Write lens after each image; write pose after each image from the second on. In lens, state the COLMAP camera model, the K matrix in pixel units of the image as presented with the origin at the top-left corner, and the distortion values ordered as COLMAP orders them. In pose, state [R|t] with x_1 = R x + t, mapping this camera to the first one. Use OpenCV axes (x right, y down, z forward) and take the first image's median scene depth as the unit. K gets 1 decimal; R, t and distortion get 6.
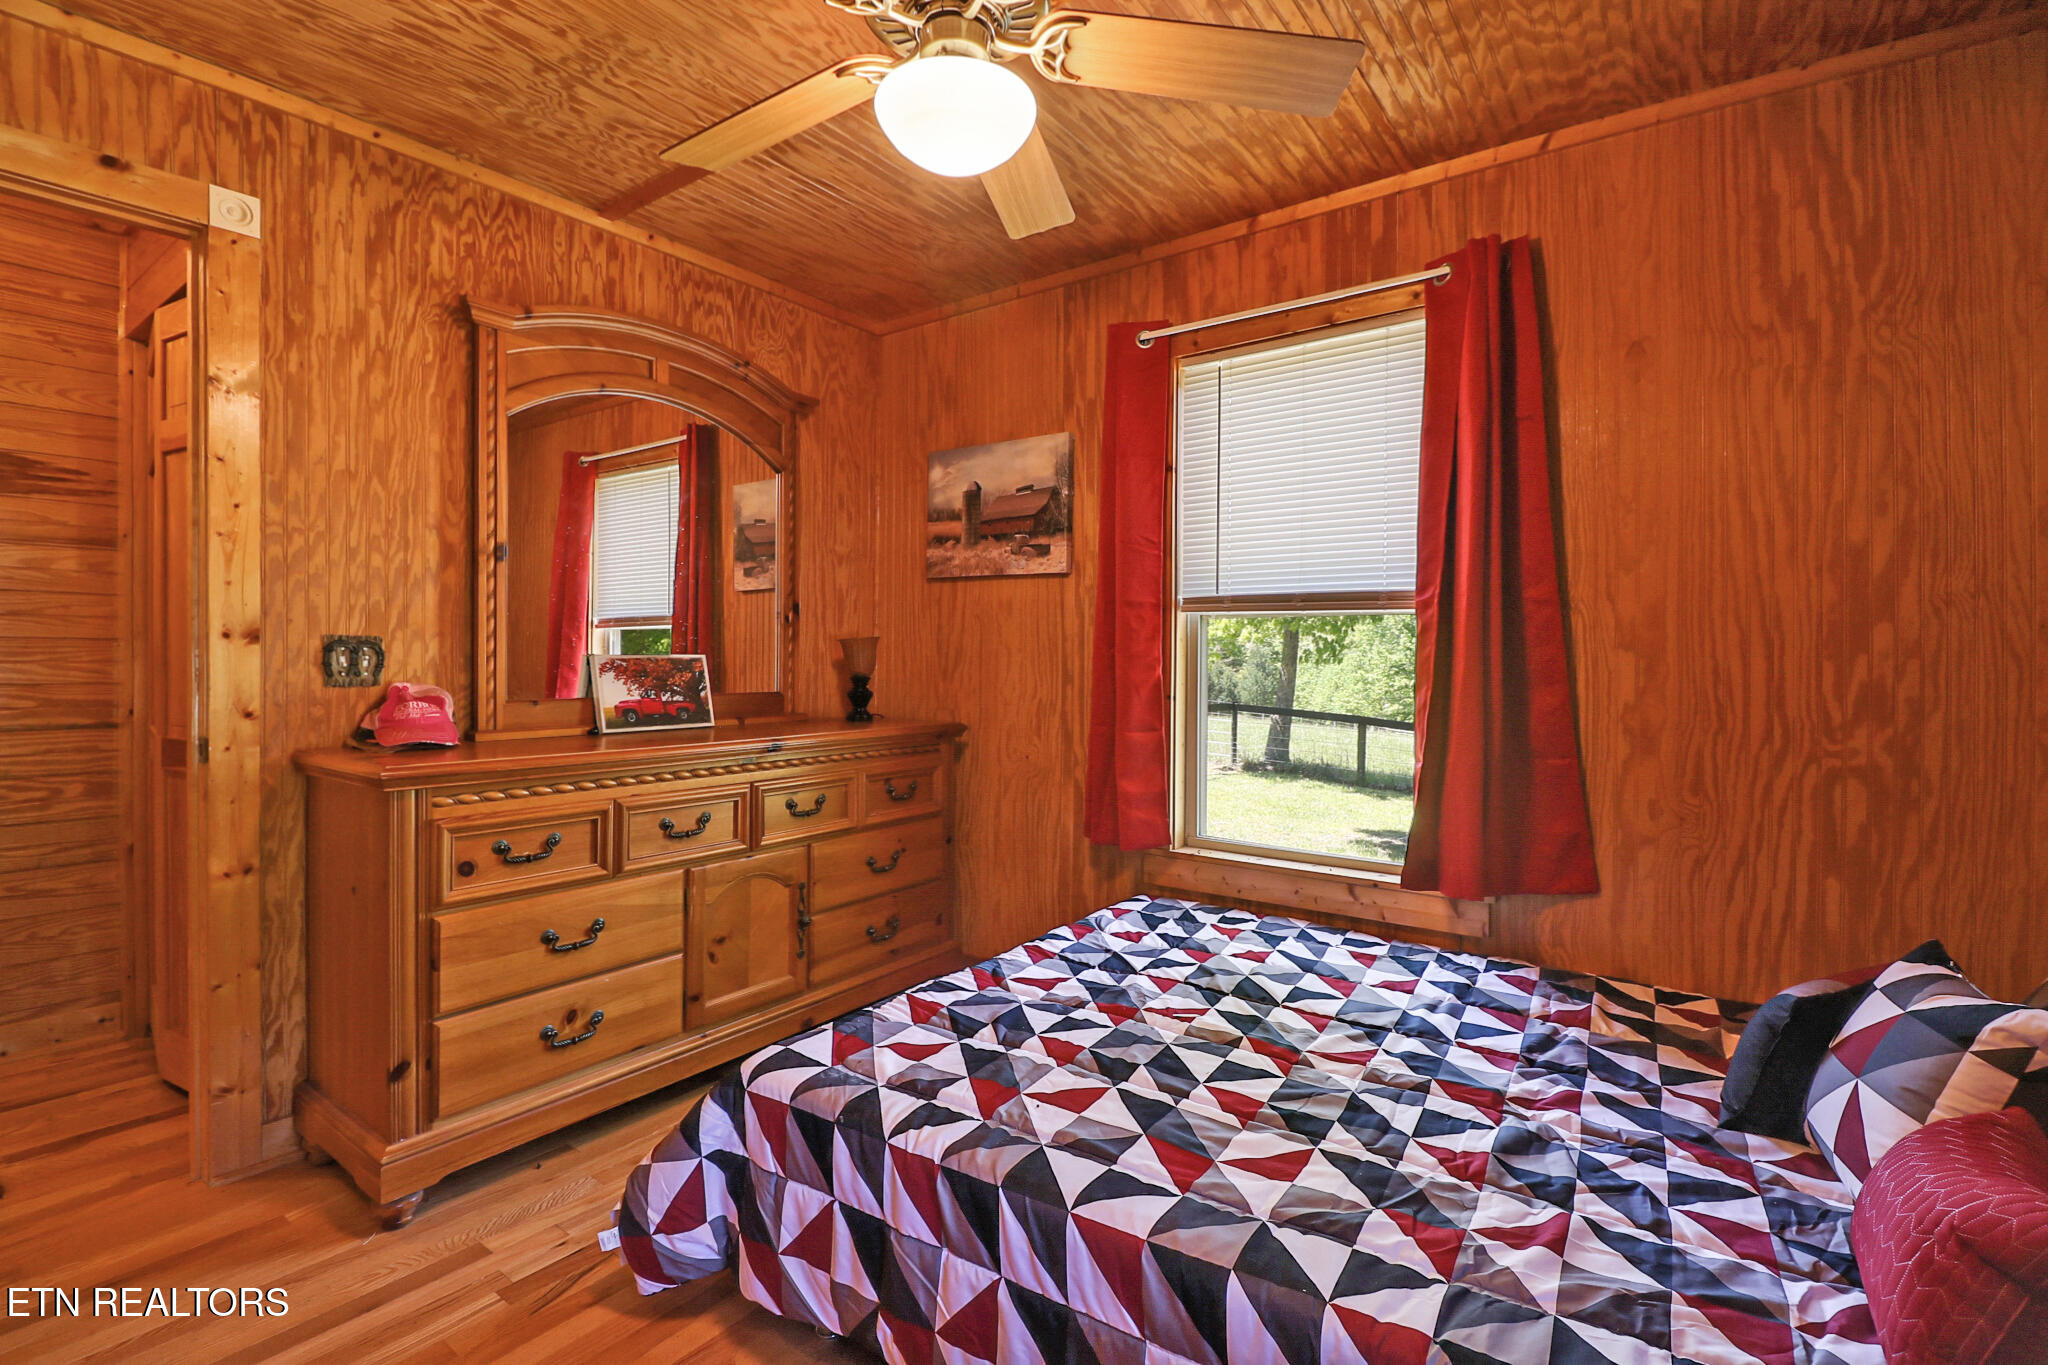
lens RADIAL K [[938.6, 0, 1011.2], [0, 938.6, 652.8], [0, 0, 1]] dist [0.009628, -0.021000]
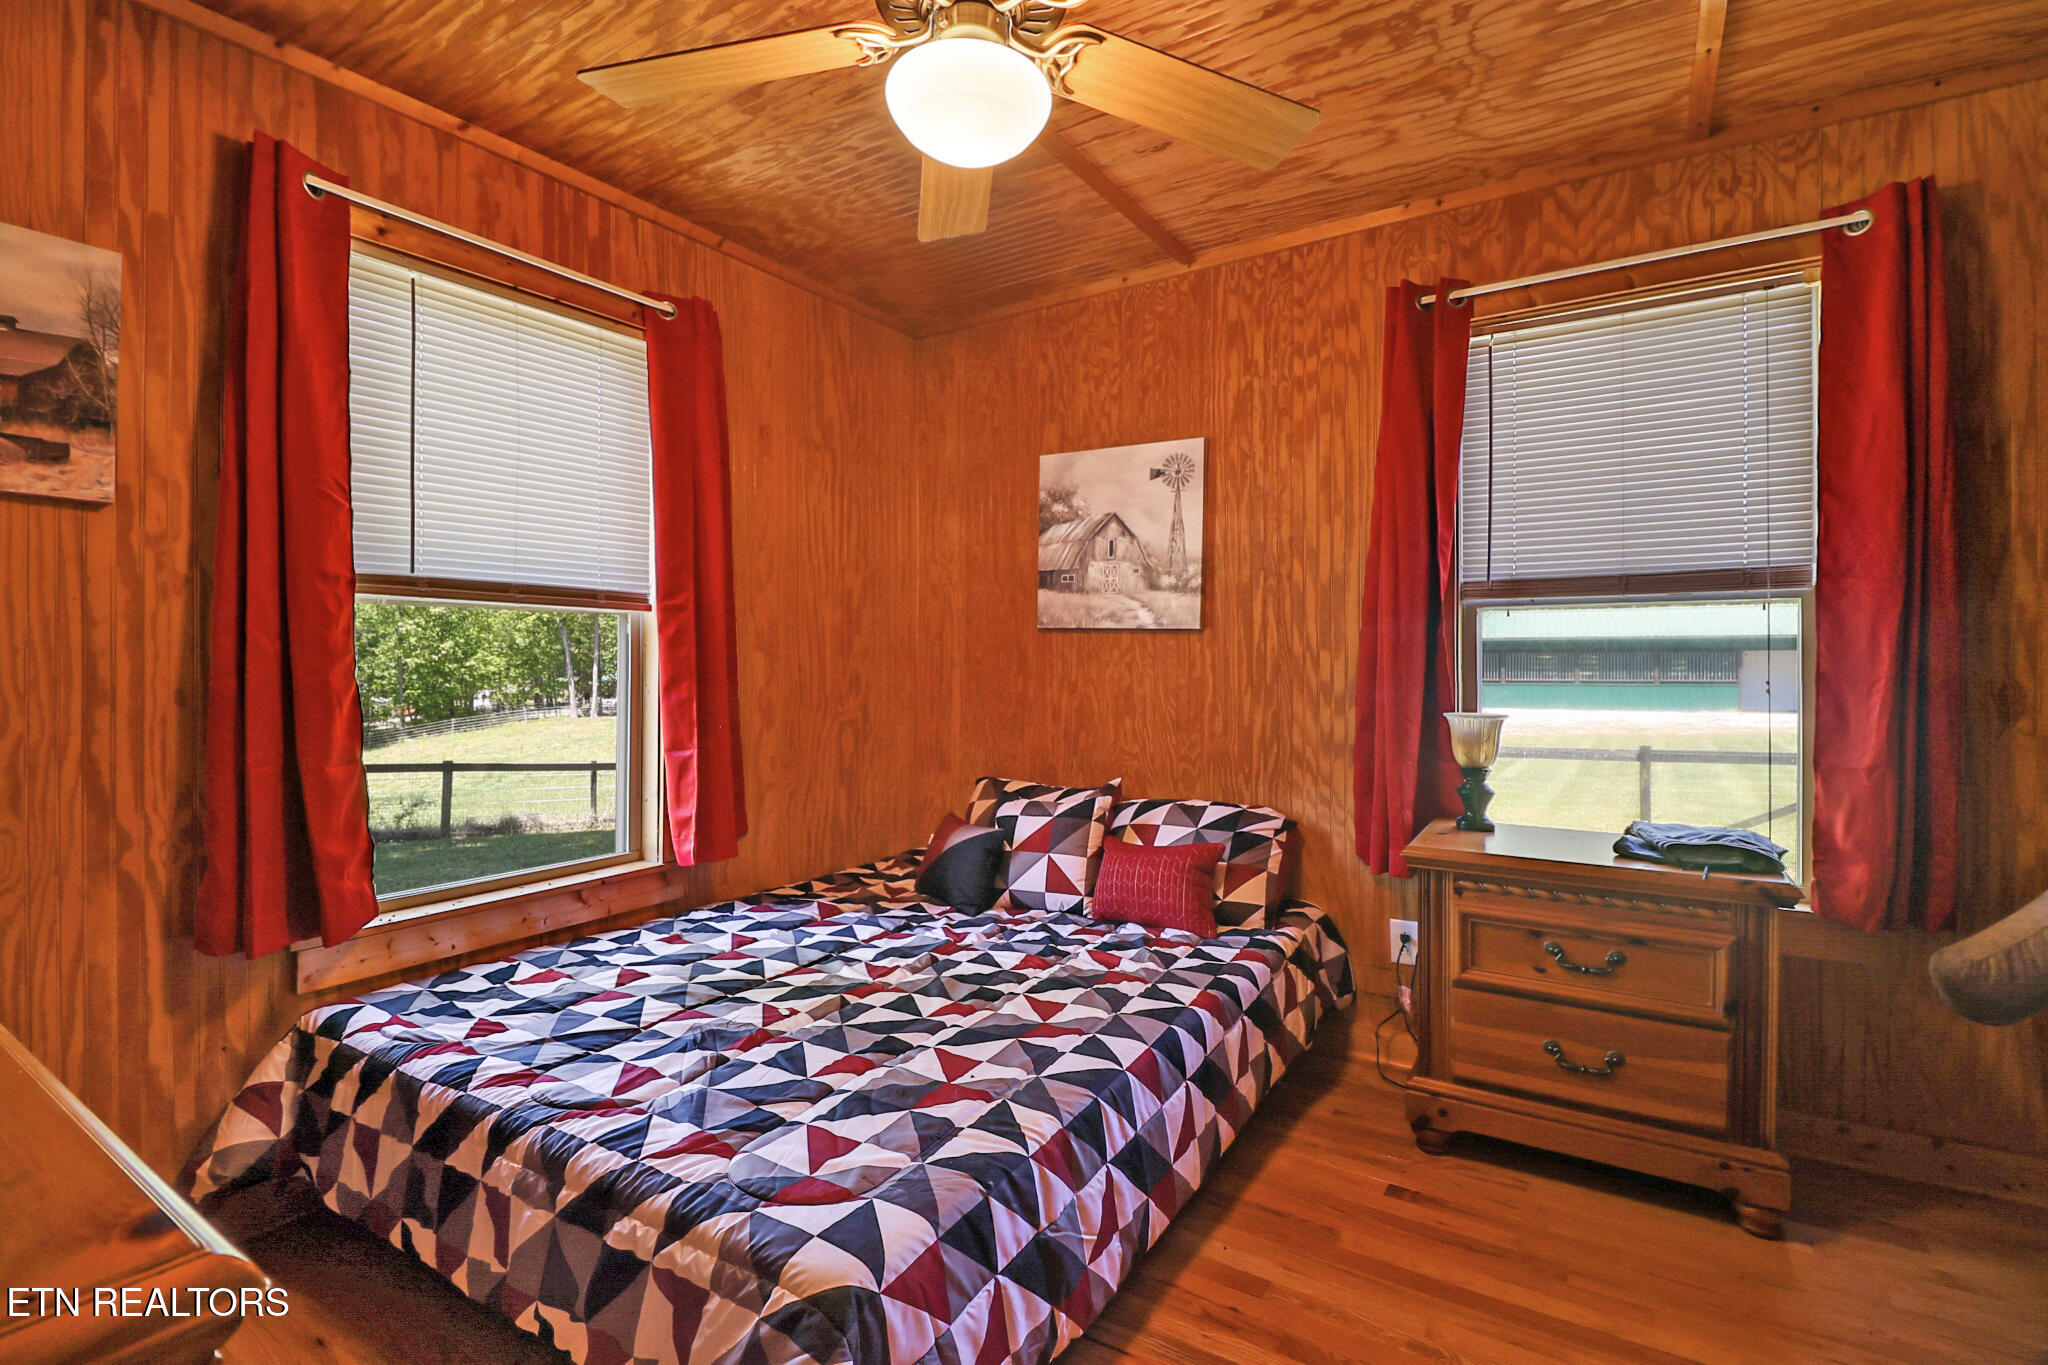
lens RADIAL K [[938.6, 0, 1011.2], [0, 938.6, 652.8], [0, 0, 1]] dist [0.009628, -0.021000]
pose [[-0.056066, -0.002682, 0.998423, -0.762072], [-0.009885, 0.999949, 0.002131, -0.006181], [-0.998378, -0.009750, -0.056089, 0.738473]]
